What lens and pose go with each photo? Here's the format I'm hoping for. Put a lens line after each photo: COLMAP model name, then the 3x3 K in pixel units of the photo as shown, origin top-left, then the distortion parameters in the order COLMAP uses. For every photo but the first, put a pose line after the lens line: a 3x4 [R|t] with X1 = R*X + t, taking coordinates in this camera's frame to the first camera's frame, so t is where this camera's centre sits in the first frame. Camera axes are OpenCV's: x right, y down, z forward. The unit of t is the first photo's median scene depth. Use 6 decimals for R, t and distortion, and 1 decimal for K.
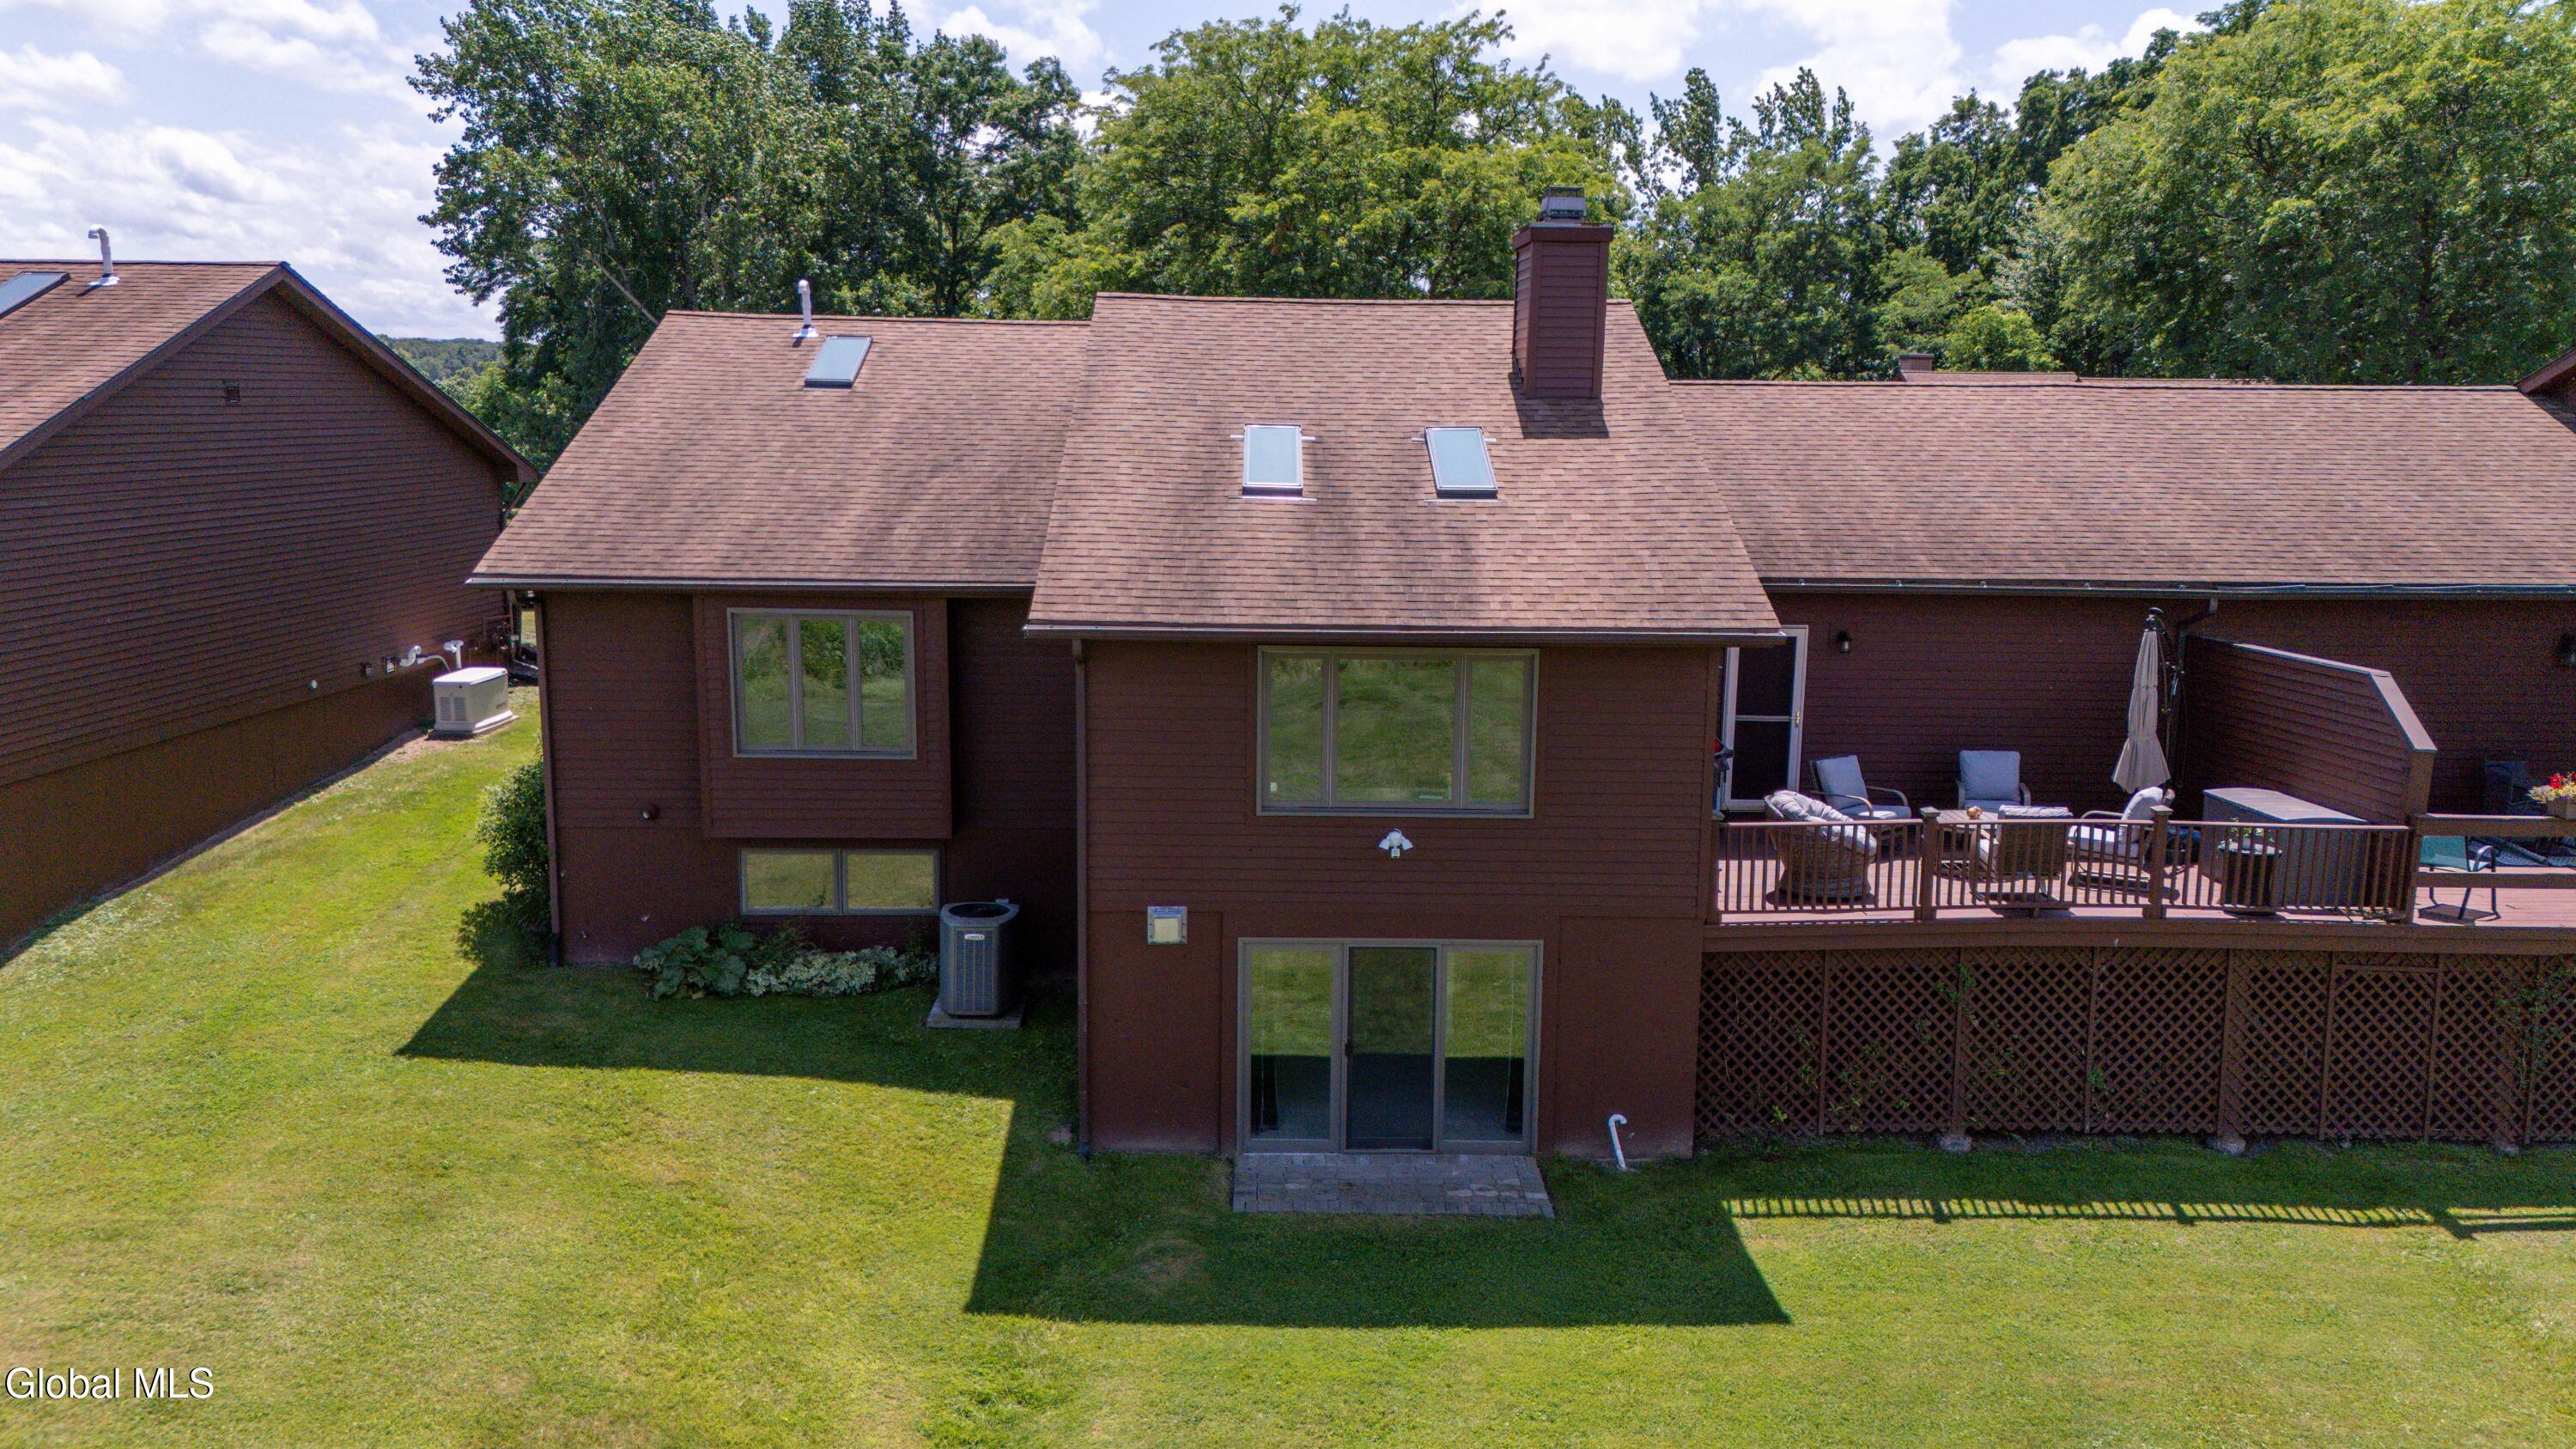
lens RADIAL K [[1868.6, 0, 1280.9], [0, 1868.6, 719.3], [0, 0, 1]] dist [0.047415, -0.022011]
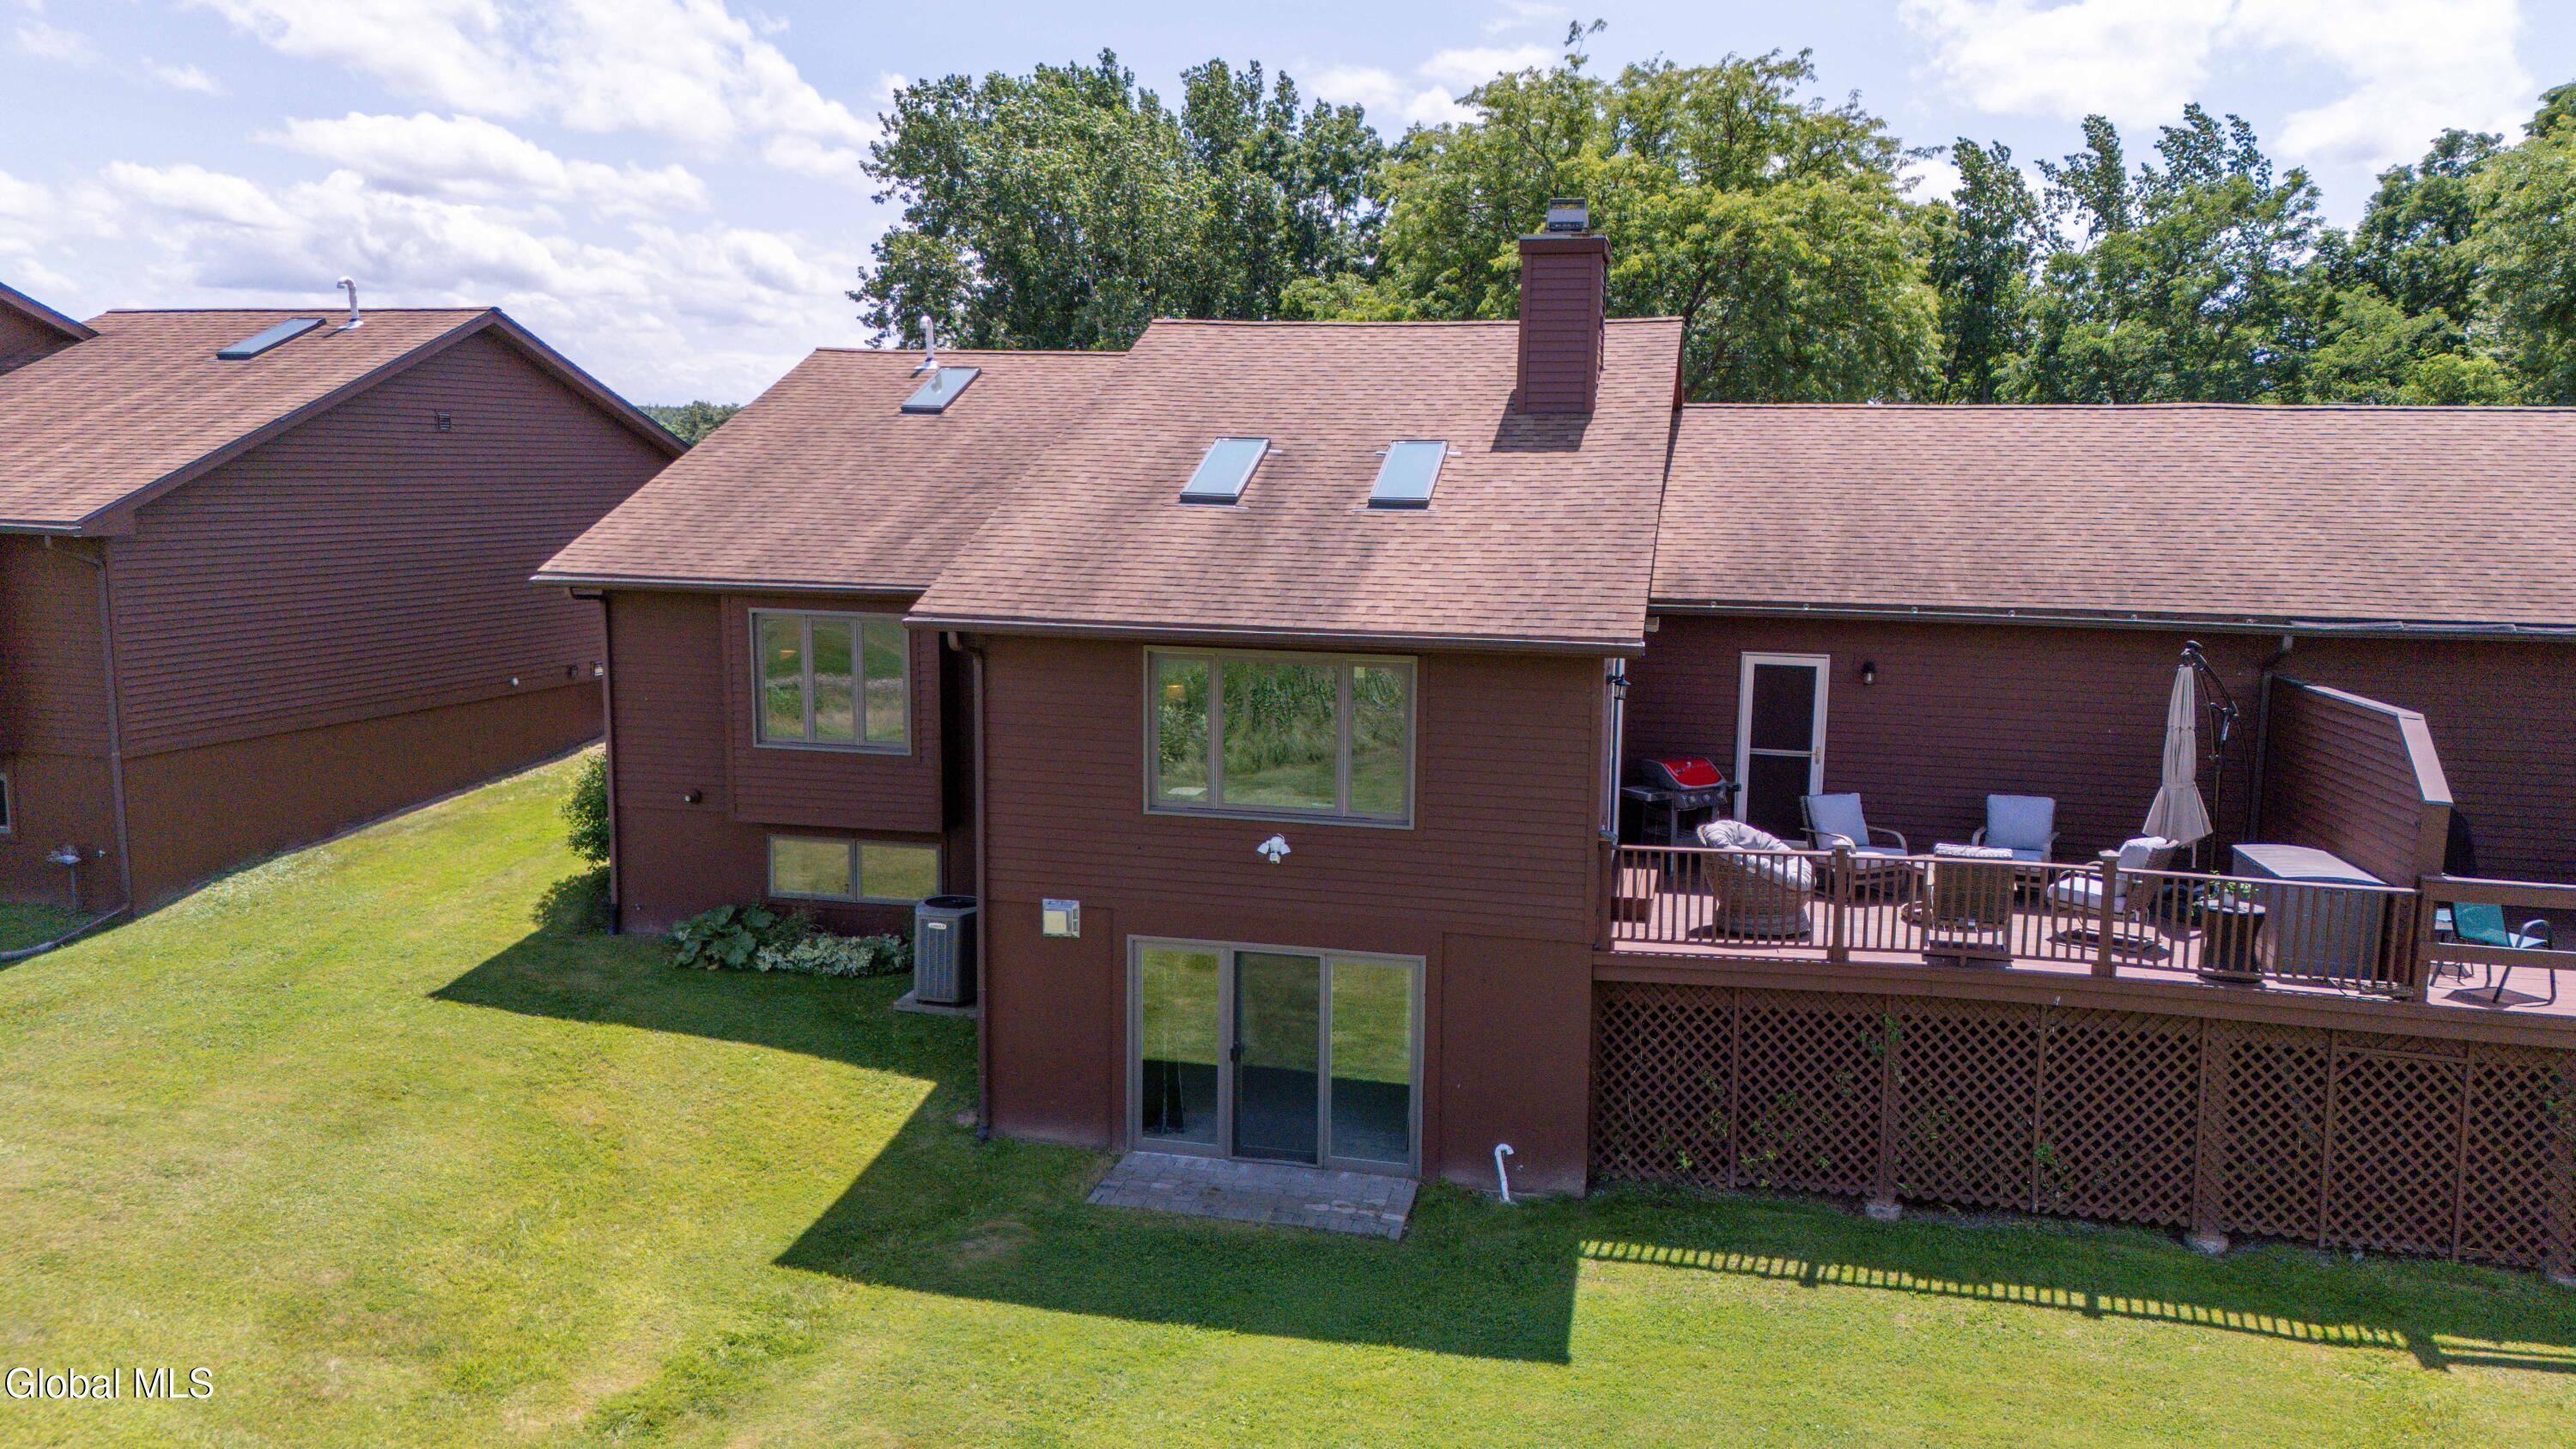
lens RADIAL K [[1868.6, 0, 1294.0], [0, 1868.6, 716.7], [0, 0, 1]] dist [0.047415, -0.022011]
pose [[0.970991, 0.034000, -0.236688, 0.291011], [-0.042926, 0.998544, -0.032661, 0.027263], [0.235233, 0.041873, 0.971037, 0.031617]]
